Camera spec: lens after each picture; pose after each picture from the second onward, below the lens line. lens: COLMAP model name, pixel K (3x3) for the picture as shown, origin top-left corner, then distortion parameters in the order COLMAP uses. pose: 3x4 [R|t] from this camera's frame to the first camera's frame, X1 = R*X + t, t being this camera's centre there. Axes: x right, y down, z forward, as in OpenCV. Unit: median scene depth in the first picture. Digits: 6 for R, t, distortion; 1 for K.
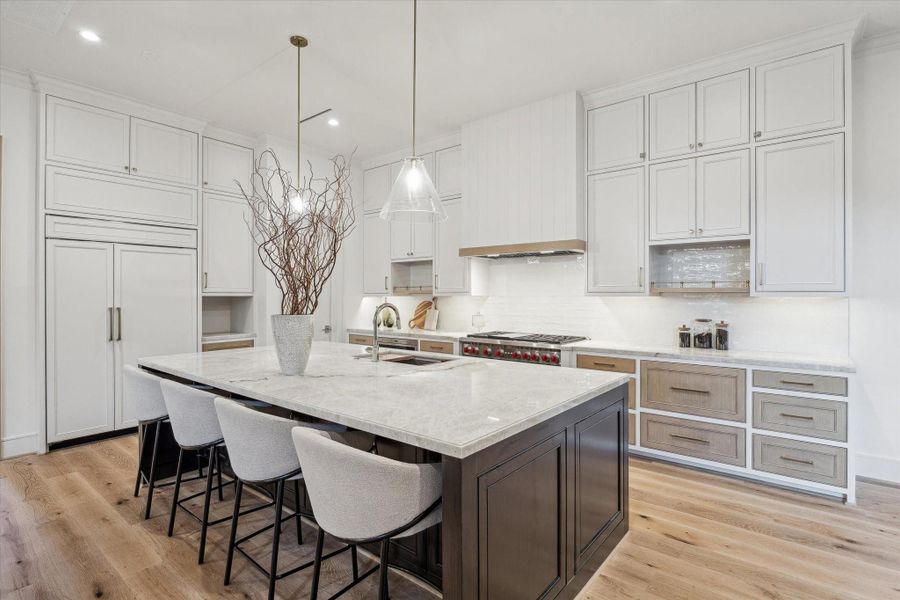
lens RADIAL K [[434.4, 0, 450.0], [0, 434.4, 300.0], [0, 0, 1]] dist [-0.017701, 0.000155]
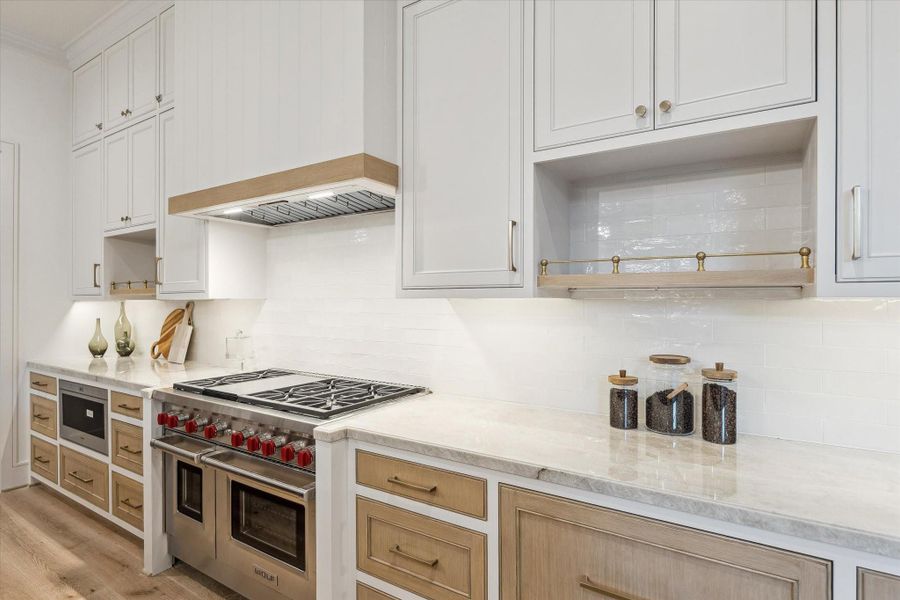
lens RADIAL K [[458.5, 0, 450.3], [0, 458.5, 308.6], [0, 0, 1]] dist [0.002495, 0.000281]
pose [[0.993397, -0.005646, 0.114587, 0.335470], [0.004450, 0.999933, 0.010694, -0.003361], [-0.114639, -0.010113, 0.993356, 0.599017]]
